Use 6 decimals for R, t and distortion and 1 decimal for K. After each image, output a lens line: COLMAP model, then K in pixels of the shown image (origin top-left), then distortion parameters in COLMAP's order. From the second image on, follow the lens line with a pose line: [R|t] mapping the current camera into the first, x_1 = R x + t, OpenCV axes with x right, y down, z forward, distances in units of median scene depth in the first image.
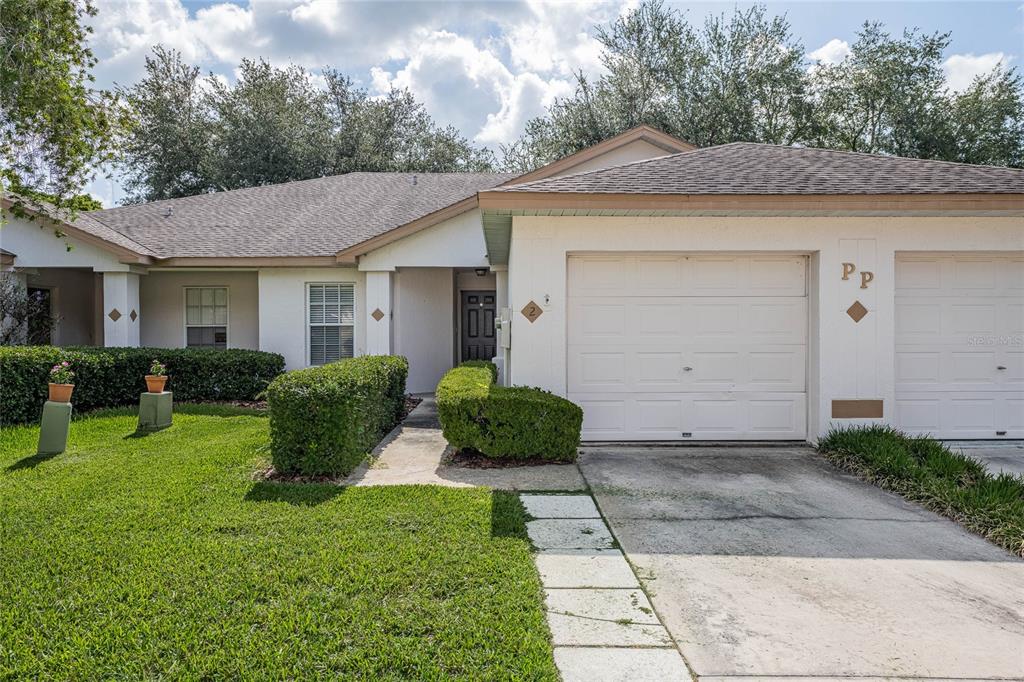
lens RADIAL K [[698.1, 0, 512.0], [0, 698.1, 341.0], [0, 0, 1]] dist [-0.003054, -0.001630]
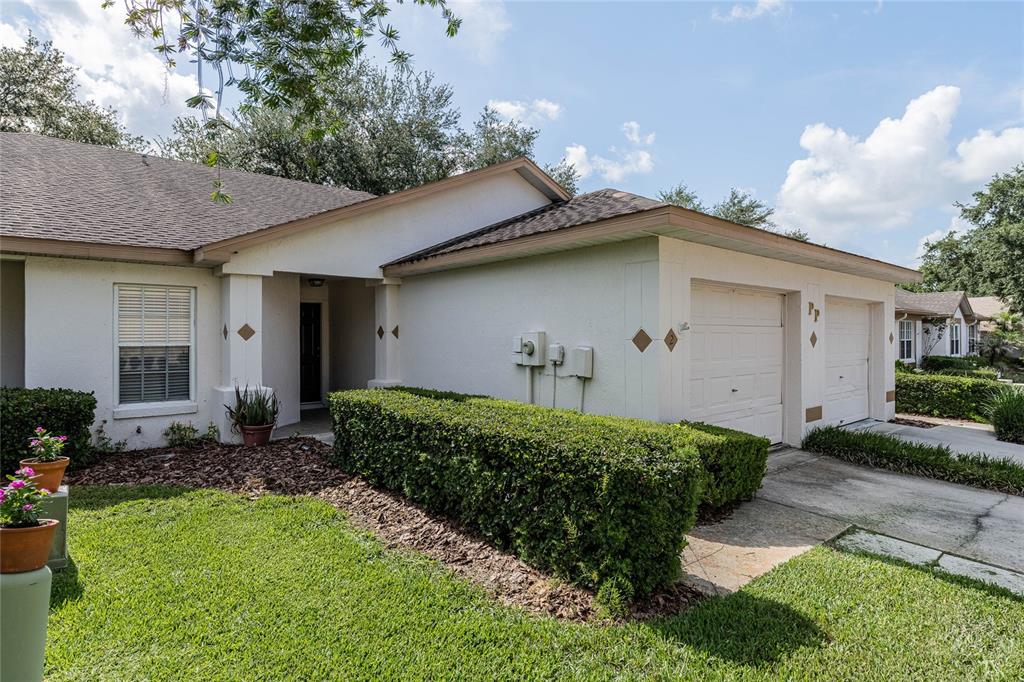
lens RADIAL K [[573.0, 0, 512.0], [0, 573.0, 341.0], [0, 0, 1]] dist [-0.012408, -0.000057]
pose [[0.754325, -0.003562, 0.656491, -0.383934], [0.007648, 0.999965, -0.003362, -0.024170], [-0.656456, 0.007557, 0.754326, 0.342420]]
